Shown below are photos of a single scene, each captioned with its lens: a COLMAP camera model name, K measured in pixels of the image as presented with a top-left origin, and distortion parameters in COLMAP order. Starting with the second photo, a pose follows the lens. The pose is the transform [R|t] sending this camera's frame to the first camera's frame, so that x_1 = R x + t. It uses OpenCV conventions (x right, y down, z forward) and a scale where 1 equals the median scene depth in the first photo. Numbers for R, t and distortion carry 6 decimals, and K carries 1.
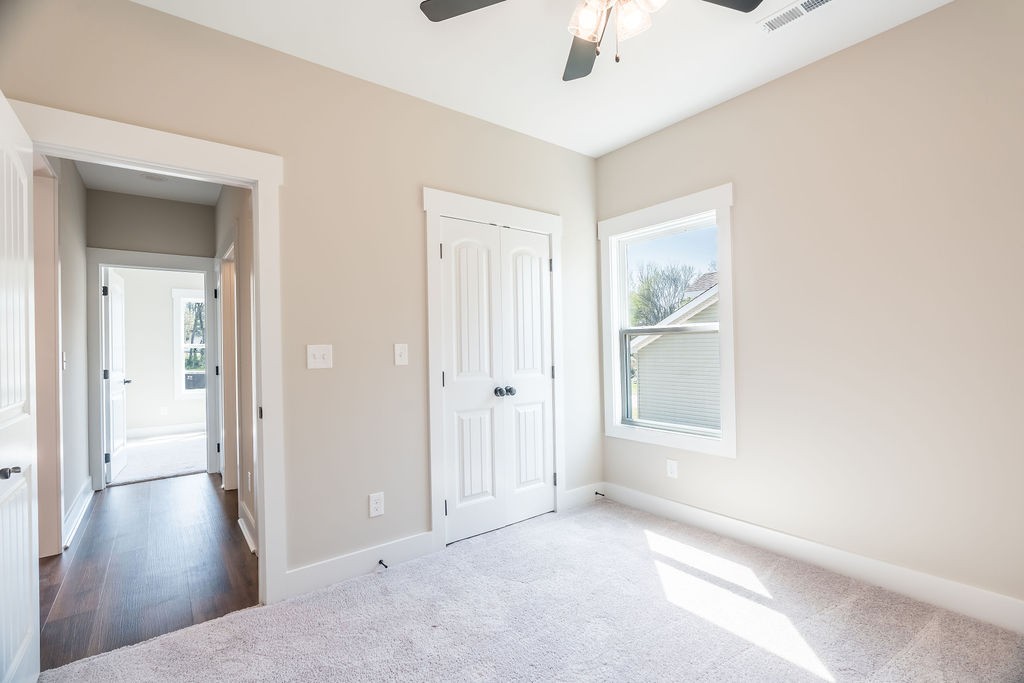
lens RADIAL K [[459.1, 0, 510.9], [0, 459.1, 342.0], [0, 0, 1]] dist [-0.004116, 0.000884]
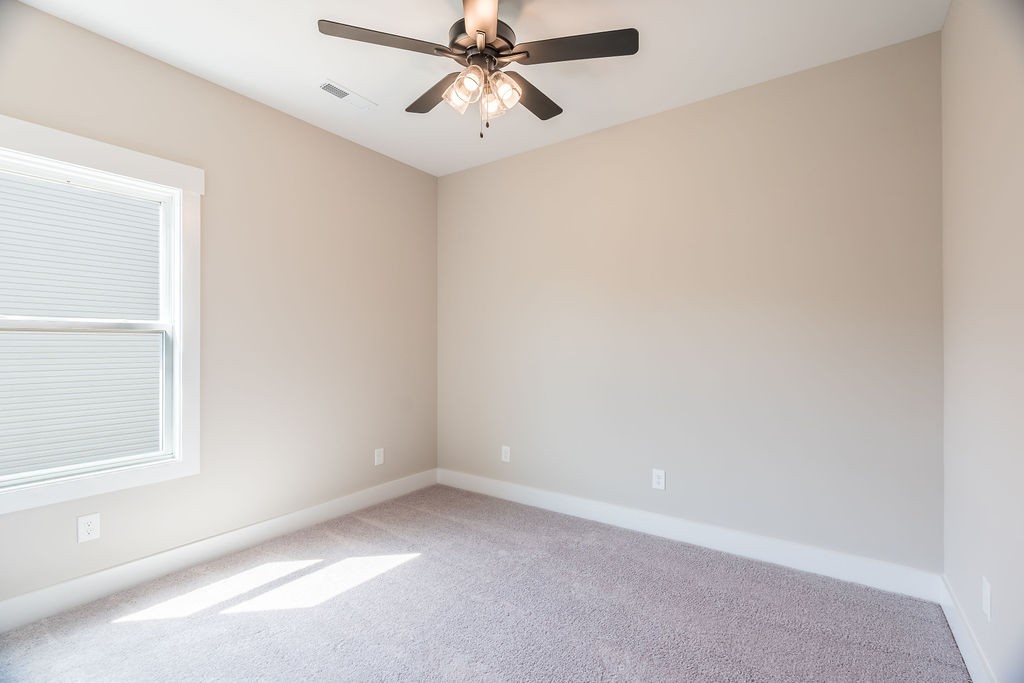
lens RADIAL K [[459.1, 0, 510.9], [0, 459.1, 342.0], [0, 0, 1]] dist [-0.004116, 0.000884]
pose [[-0.291626, 0.028152, 0.956118, -0.719001], [-0.000455, 0.999563, -0.029570, 0.027530], [-0.956532, -0.009058, -0.291485, 0.871451]]
